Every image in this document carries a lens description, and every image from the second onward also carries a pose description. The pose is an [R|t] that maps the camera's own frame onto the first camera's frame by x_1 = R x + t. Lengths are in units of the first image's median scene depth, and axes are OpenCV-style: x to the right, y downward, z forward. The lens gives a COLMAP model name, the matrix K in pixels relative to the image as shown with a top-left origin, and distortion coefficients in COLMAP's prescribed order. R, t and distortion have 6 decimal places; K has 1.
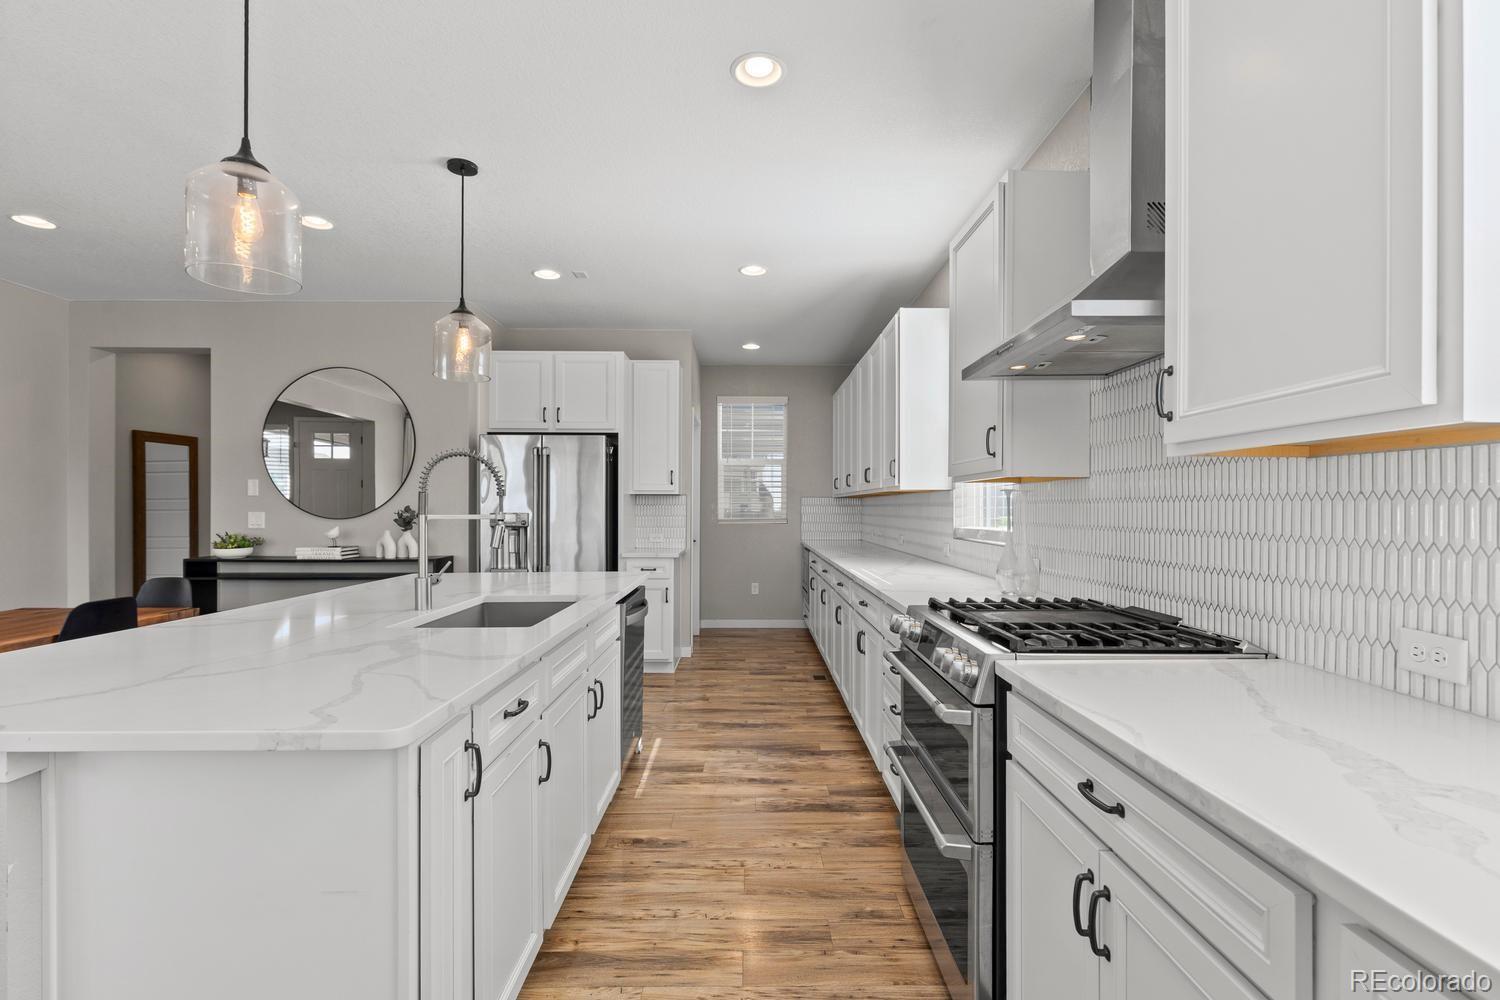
lens RADIAL K [[679.1, 0, 751.2], [0, 679.1, 505.2], [0, 0, 1]] dist [0.003760, -0.000844]
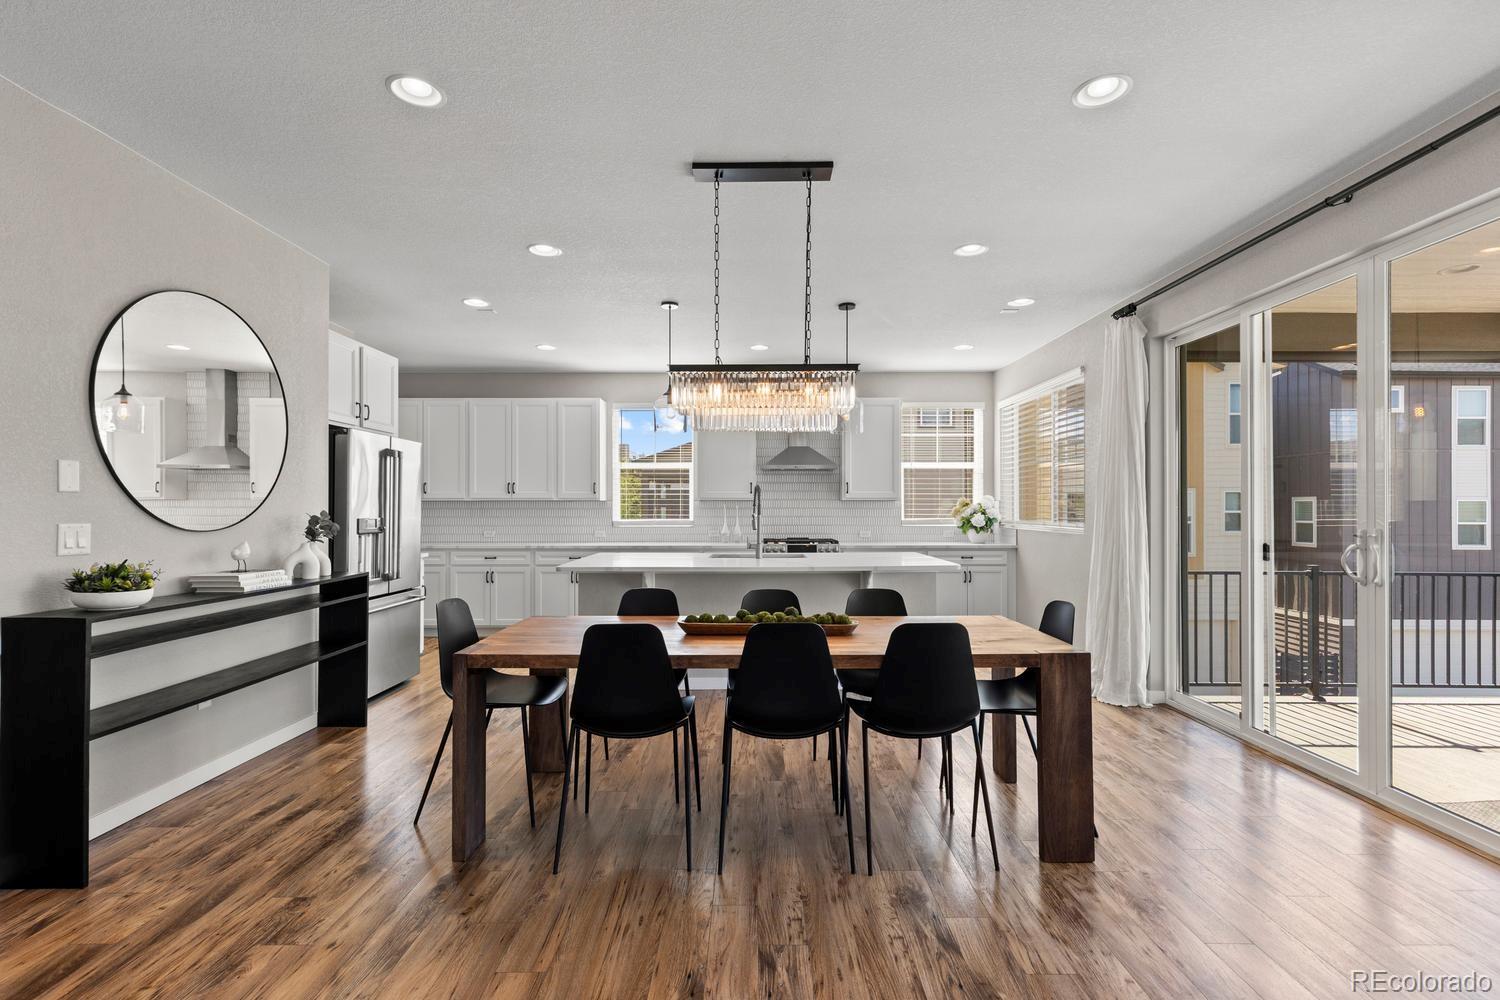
lens RADIAL K [[679.1, 0, 751.2], [0, 679.1, 505.2], [0, 0, 1]] dist [0.003760, -0.000844]
pose [[0.007268, 0.004617, 0.999963, -1.695062], [-0.001920, 0.999988, -0.004603, -0.003420], [-0.999972, -0.001886, 0.007277, 0.646736]]
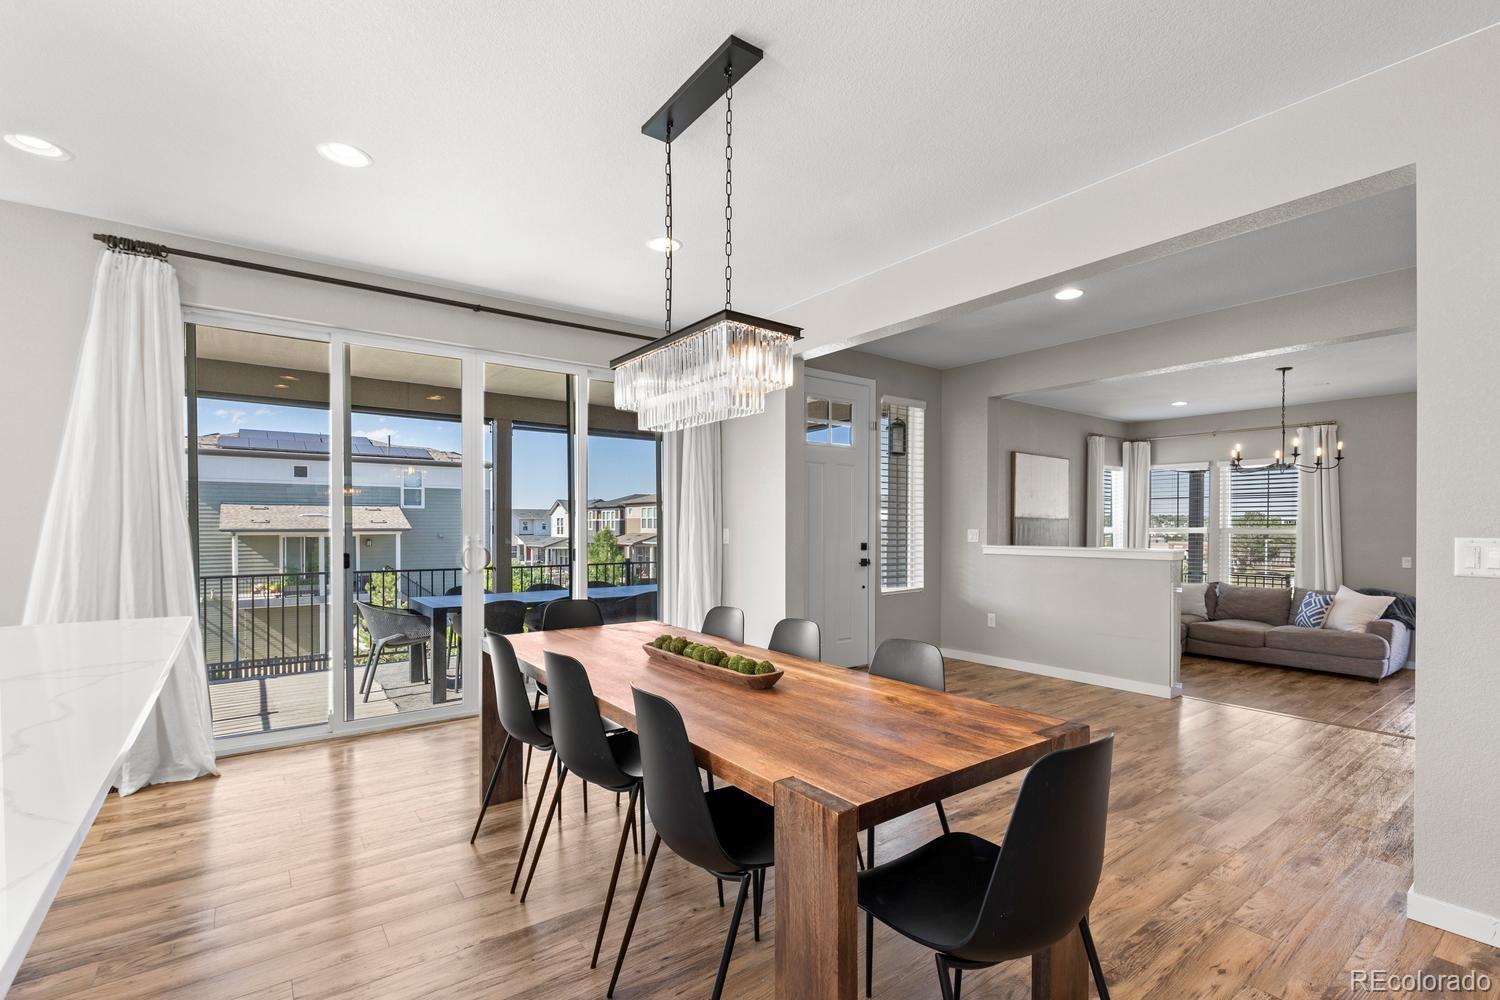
lens RADIAL K [[672.0, 0, 752.6], [0, 672.0, 525.5], [0, 0, 1]] dist [-0.007324, 0.000135]
pose [[-0.805759, -0.003385, -0.592233, -0.550866], [-0.003332, 0.999994, -0.001183, 0.002009], [0.592234, 0.001020, -0.805766, 1.183693]]
